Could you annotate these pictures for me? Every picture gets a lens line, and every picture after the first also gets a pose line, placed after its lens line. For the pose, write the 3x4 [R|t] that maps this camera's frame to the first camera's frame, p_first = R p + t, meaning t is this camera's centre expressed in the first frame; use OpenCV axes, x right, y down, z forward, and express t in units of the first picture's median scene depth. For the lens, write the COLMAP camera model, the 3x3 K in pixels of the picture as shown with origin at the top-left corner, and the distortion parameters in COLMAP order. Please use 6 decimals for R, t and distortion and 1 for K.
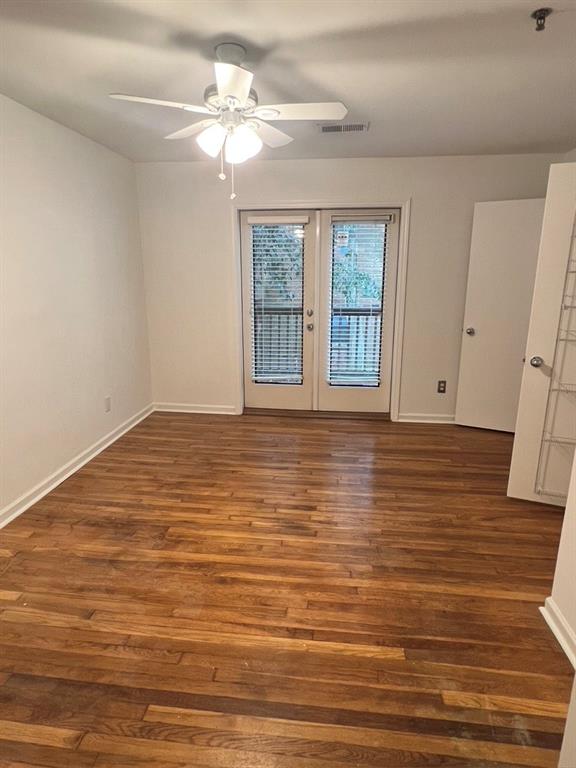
lens RADIAL K [[443.8, 0, 284.4], [0, 443.8, 380.7], [0, 0, 1]] dist [0.000044, -0.000675]
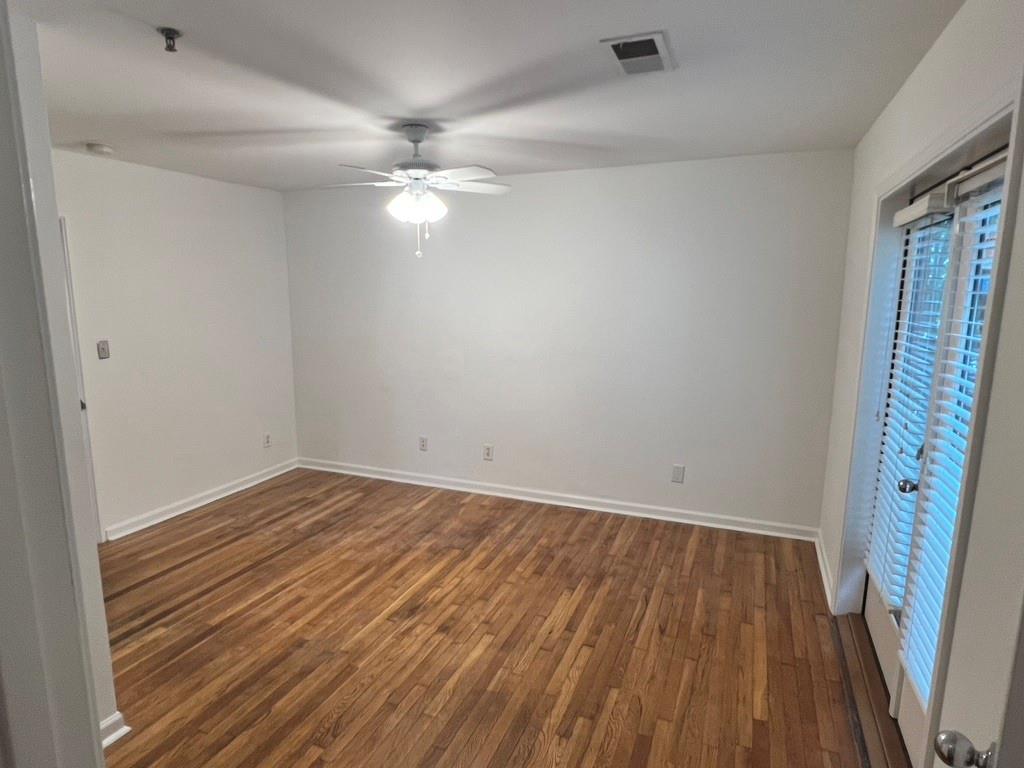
lens RADIAL K [[591.7, 0, 505.2], [0, 591.7, 391.6], [0, 0, 1]] dist [0.000044, -0.000675]
pose [[-0.267761, 0.168542, -0.948629, 1.002553], [-0.233864, 0.943767, 0.233689, -0.390421], [0.934672, 0.284423, -0.213288, 1.284428]]
